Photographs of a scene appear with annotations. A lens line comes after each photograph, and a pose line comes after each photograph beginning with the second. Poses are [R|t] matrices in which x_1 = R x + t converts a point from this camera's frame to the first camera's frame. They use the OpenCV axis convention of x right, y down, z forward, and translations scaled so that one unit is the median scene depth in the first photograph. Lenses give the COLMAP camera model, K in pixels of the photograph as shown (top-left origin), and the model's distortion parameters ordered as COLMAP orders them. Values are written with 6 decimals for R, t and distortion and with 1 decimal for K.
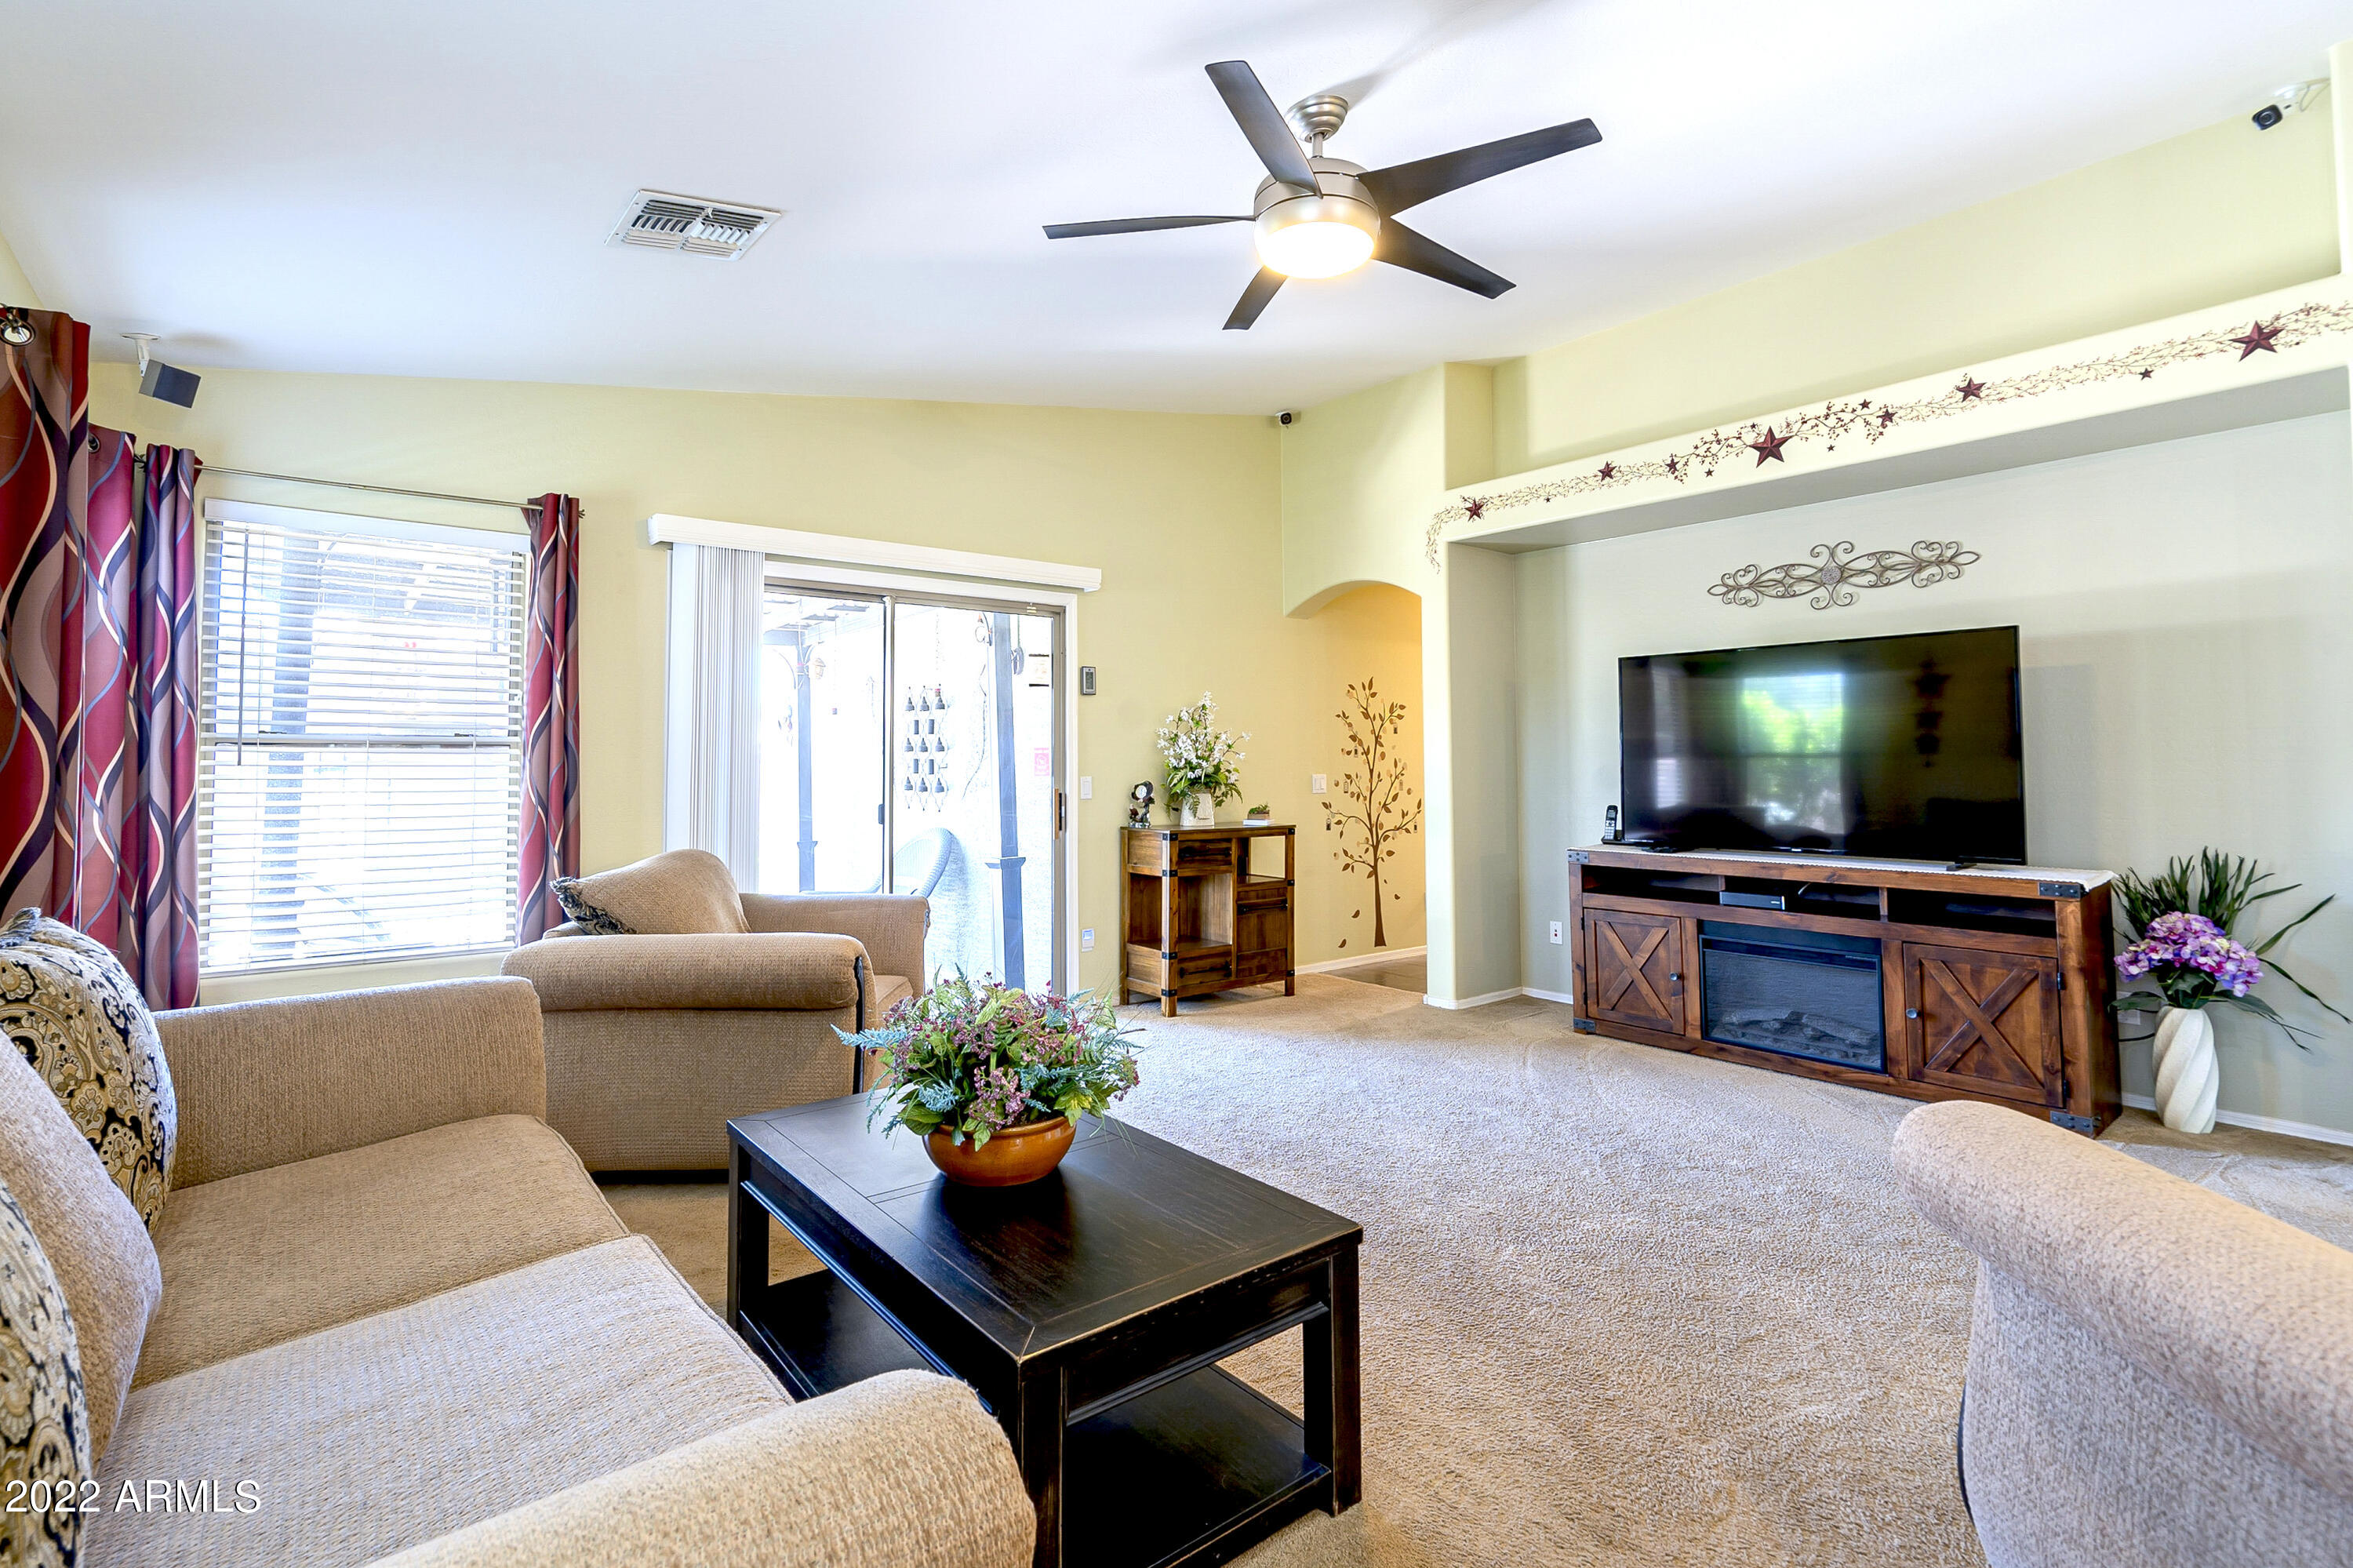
lens RADIAL K [[1088.4, 0, 1166.5], [0, 1088.4, 724.2], [0, 0, 1]] dist [-0.002304, -0.000178]
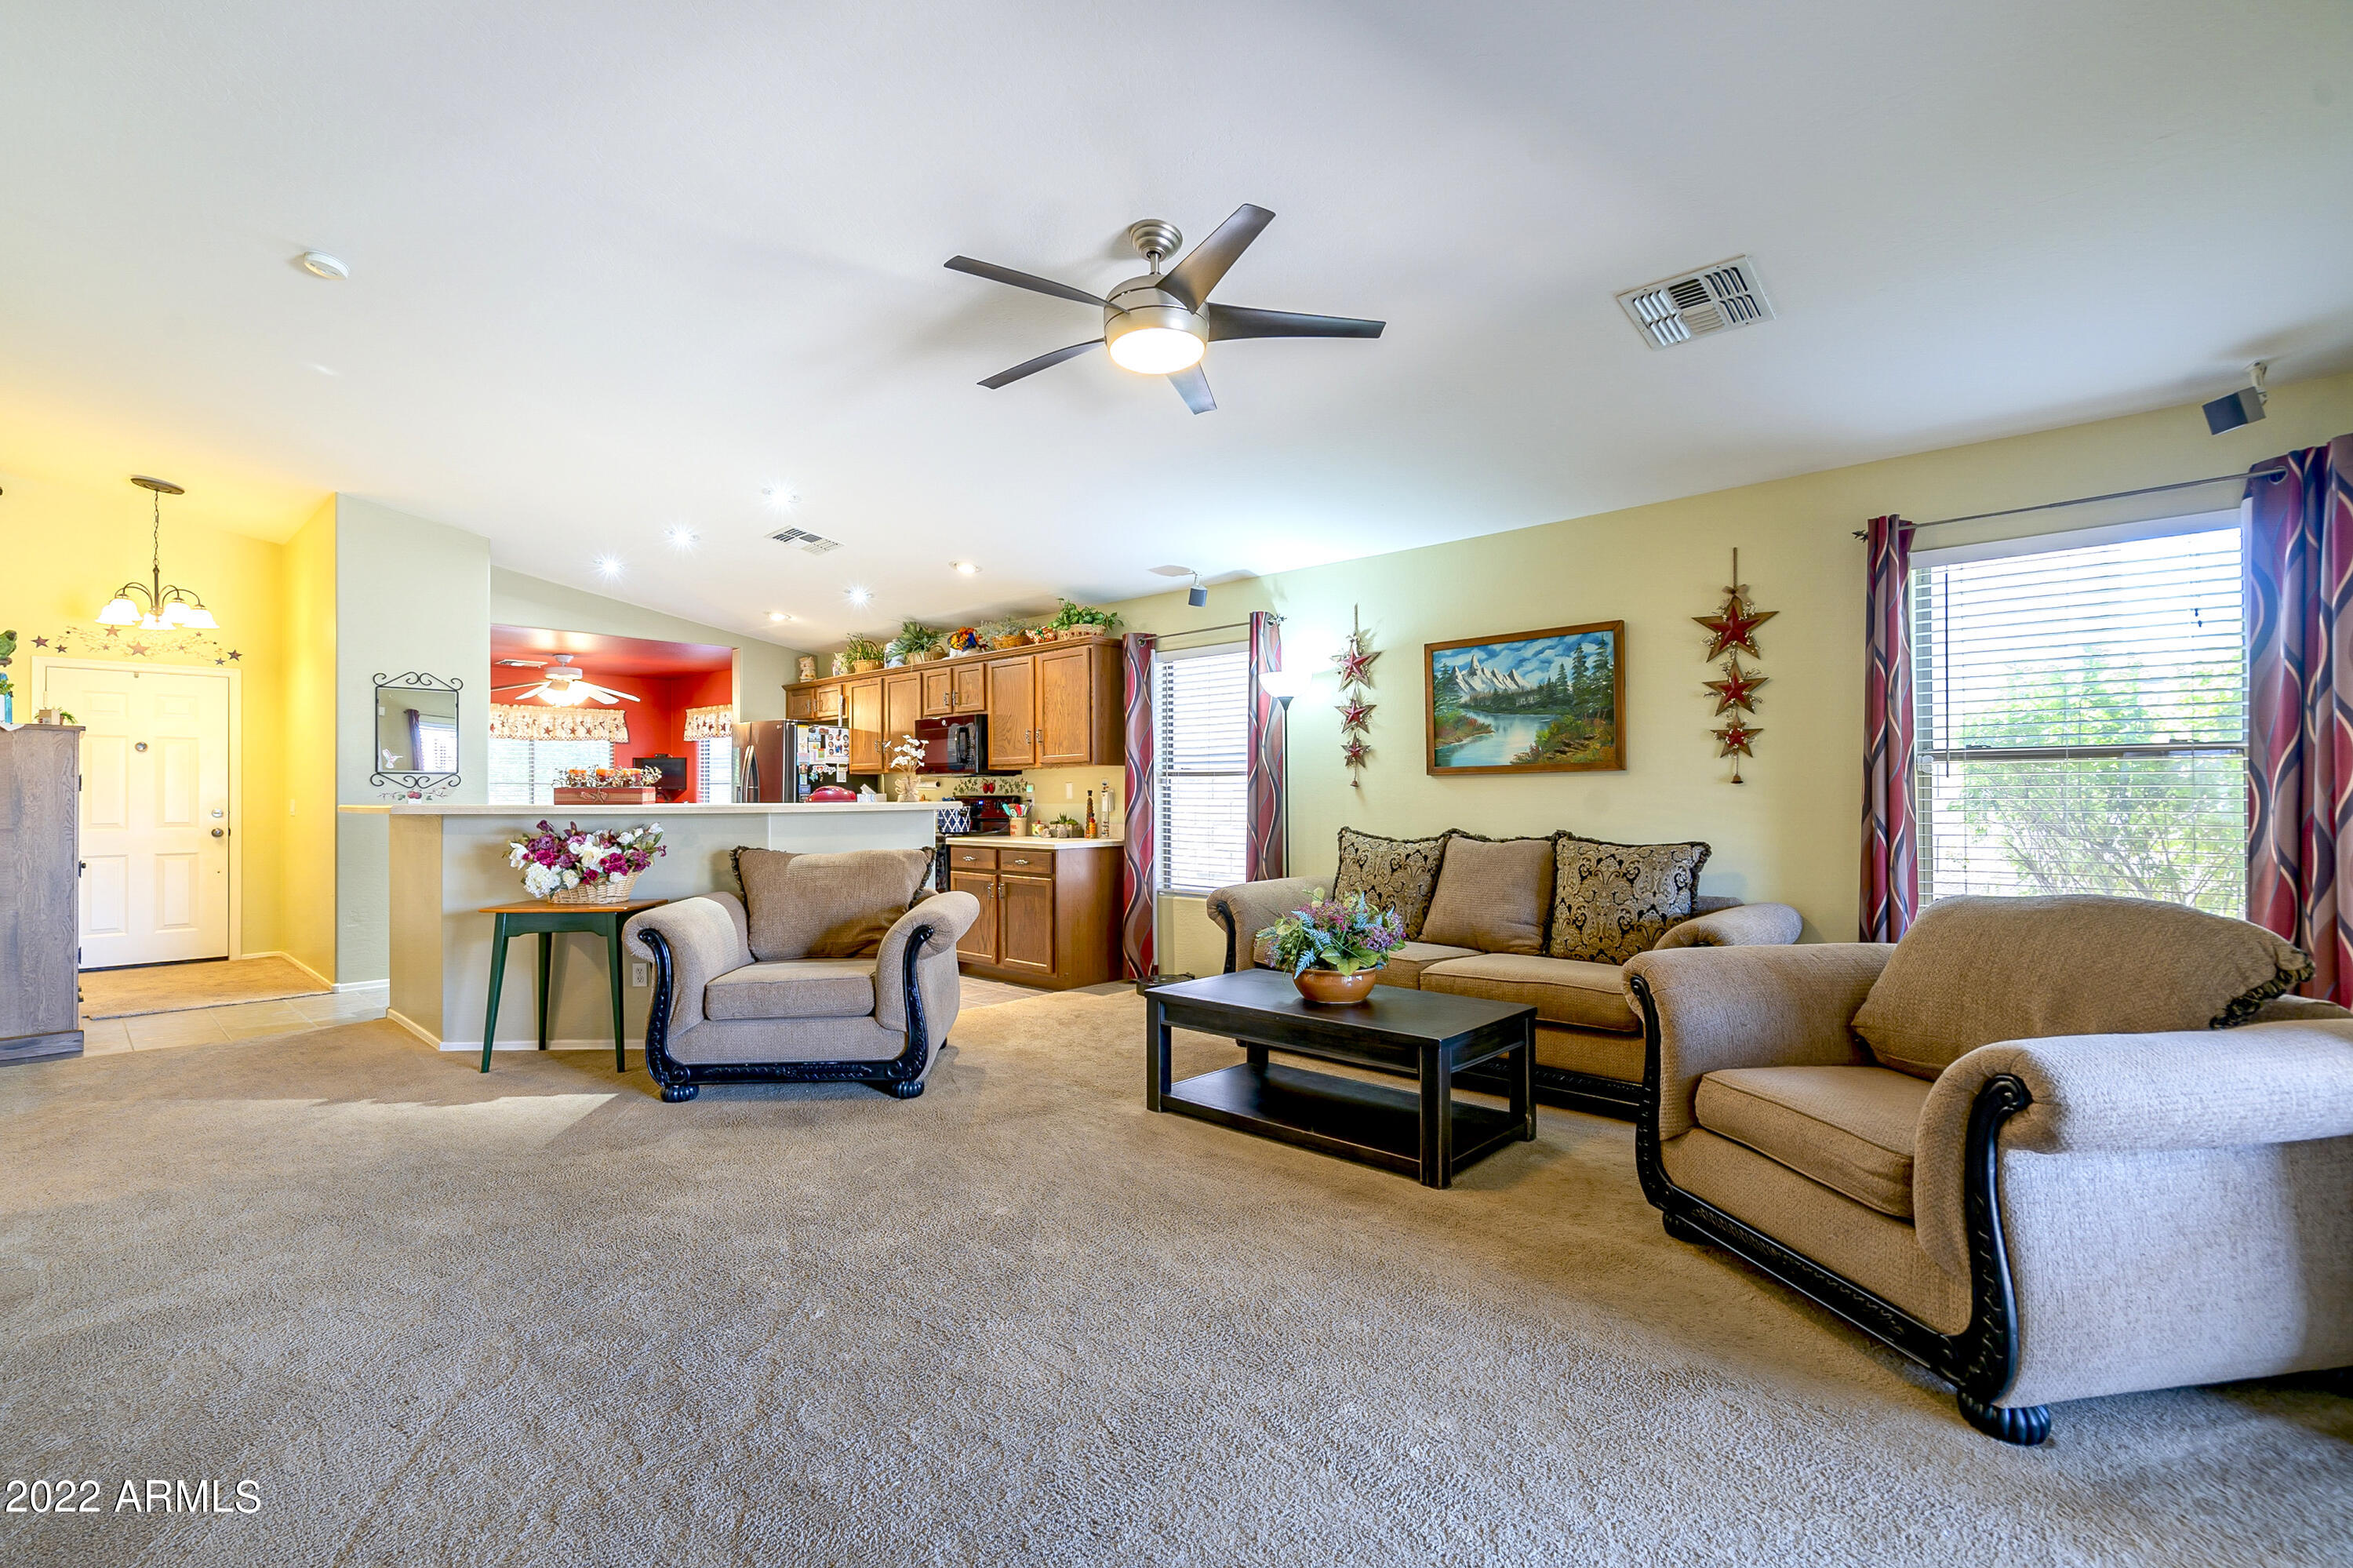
lens RADIAL K [[1058.3, 0, 1162.2], [0, 1058.3, 783.7], [0, 0, 1]] dist [-0.003569, -0.000025]
pose [[-0.990560, 0.005246, -0.136982, 0.182216], [0.012216, 0.998670, -0.050091, 0.061822], [0.136537, -0.051291, -0.989306, 1.322666]]
